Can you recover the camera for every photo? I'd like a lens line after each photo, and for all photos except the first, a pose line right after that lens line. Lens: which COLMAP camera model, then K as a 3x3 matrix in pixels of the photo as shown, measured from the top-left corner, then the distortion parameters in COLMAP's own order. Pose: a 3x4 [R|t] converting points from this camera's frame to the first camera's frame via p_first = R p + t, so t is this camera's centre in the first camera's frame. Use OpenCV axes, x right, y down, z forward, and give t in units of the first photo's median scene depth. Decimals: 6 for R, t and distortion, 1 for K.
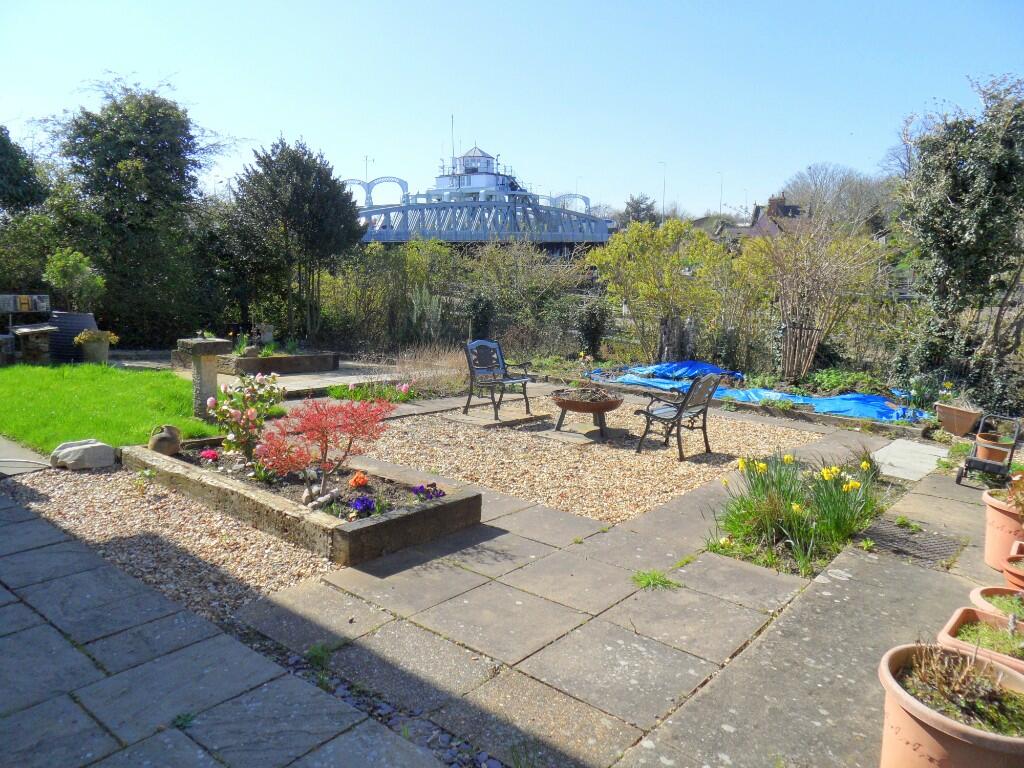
lens RADIAL K [[755.7, 0, 508.3], [0, 755.7, 386.5], [0, 0, 1]] dist [-0.032747, 0.033654]
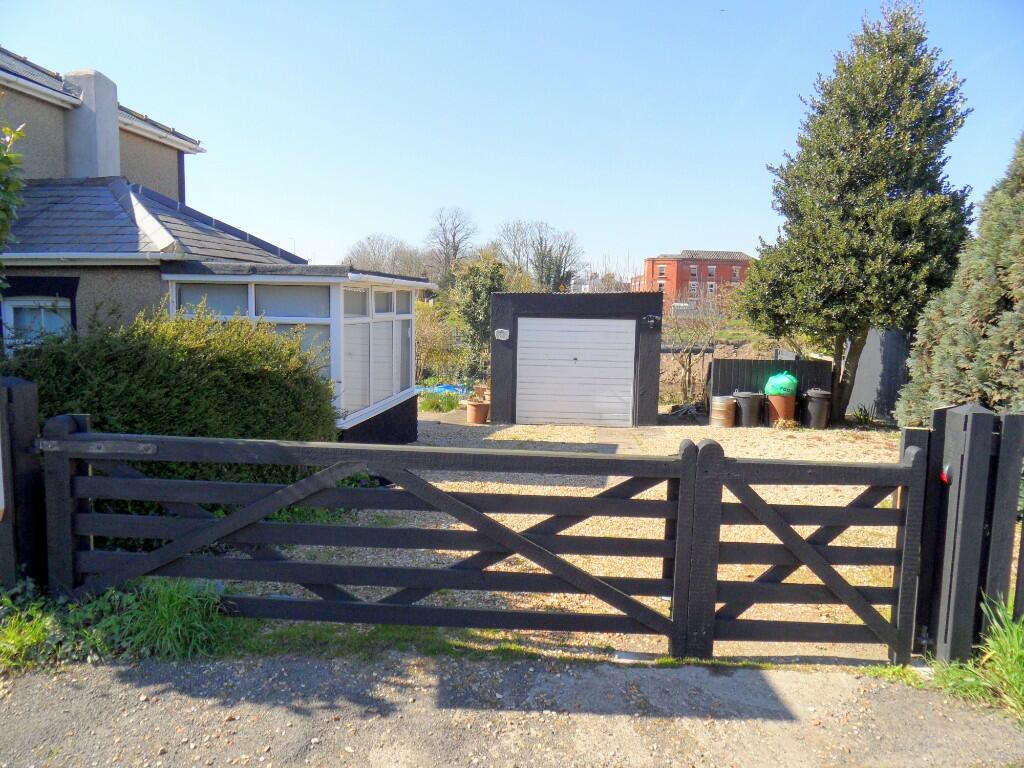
lens RADIAL K [[755.7, 0, 510.6], [0, 755.7, 382.4], [0, 0, 1]] dist [-0.032747, 0.033654]
pose [[0.845053, -0.041643, 0.533058, -0.383029], [0.083050, 0.995085, -0.053922, 0.090275], [-0.528193, 0.089837, 0.844359, -0.683007]]
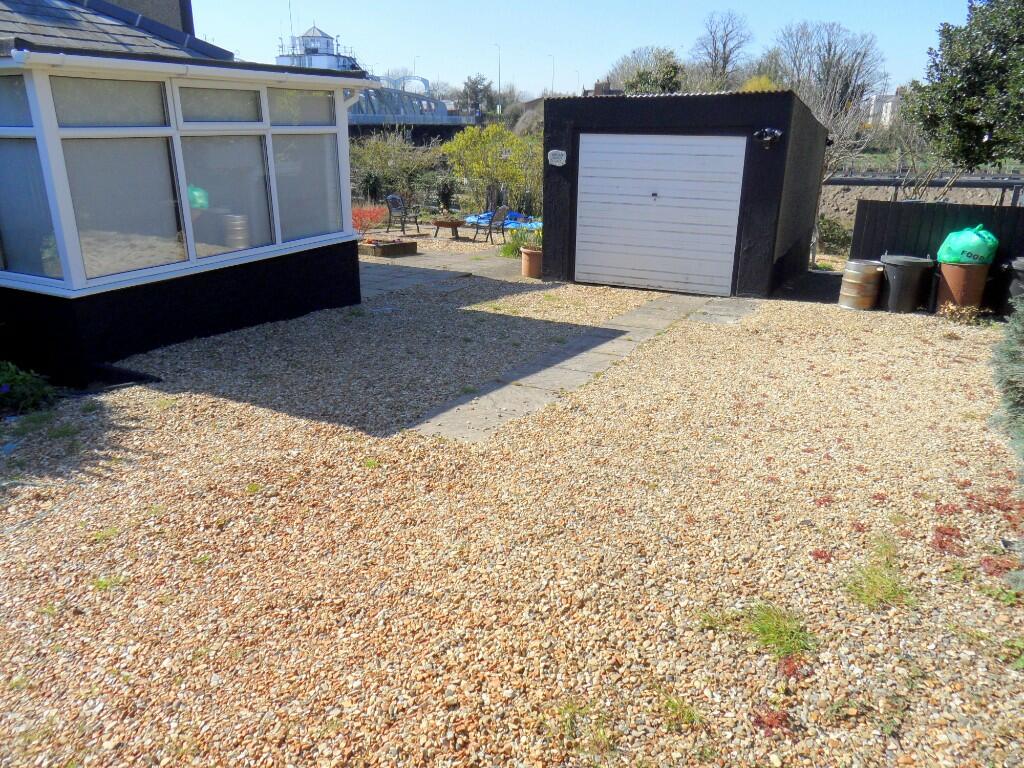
lens RADIAL K [[755.7, 0, 510.3], [0, 755.7, 384.2], [0, 0, 1]] dist [-0.032747, 0.033654]
pose [[0.978300, -0.061032, 0.198000, -0.087123], [0.031255, 0.988167, 0.150165, 0.078560], [-0.204822, -0.140718, 0.968631, -0.575114]]
